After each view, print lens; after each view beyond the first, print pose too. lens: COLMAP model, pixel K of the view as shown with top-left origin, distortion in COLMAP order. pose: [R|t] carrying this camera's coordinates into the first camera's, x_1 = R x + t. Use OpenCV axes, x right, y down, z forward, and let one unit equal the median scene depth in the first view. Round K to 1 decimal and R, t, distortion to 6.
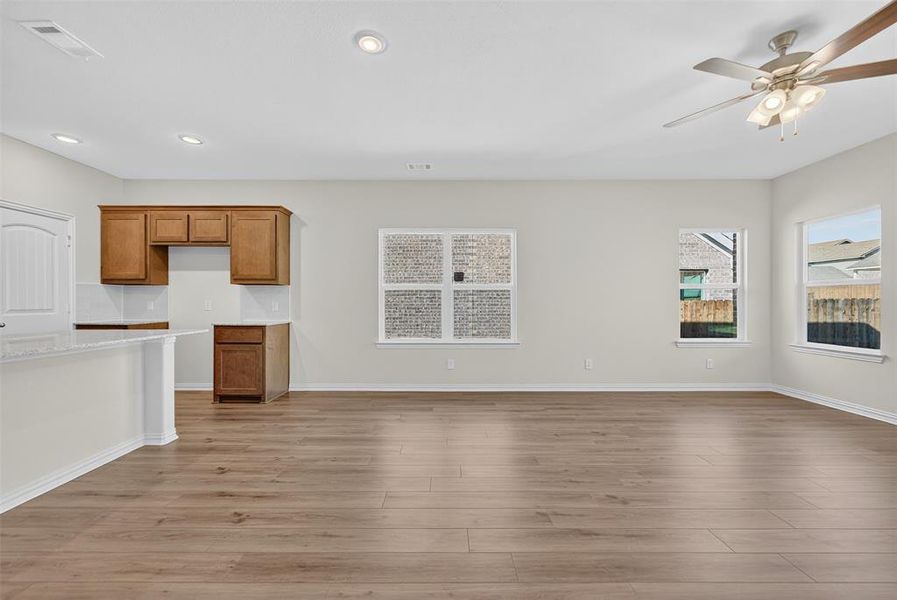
lens RADIAL K [[368.8, 0, 435.9], [0, 368.8, 297.0], [0, 0, 1]] dist [0.003428, 0.000411]
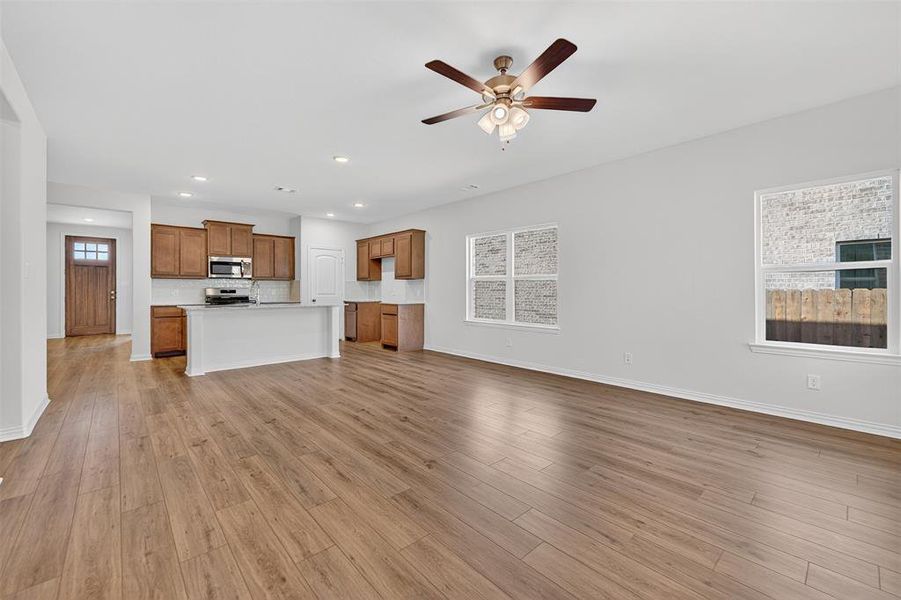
lens RADIAL K [[370.4, 0, 442.4], [0, 370.4, 283.1], [0, 0, 1]] dist [0.003428, 0.000411]
pose [[0.665414, -0.013583, -0.746351, 0.837634], [0.010373, 0.999906, -0.008950, -0.001135], [0.746403, -0.001786, 0.665492, 0.044704]]
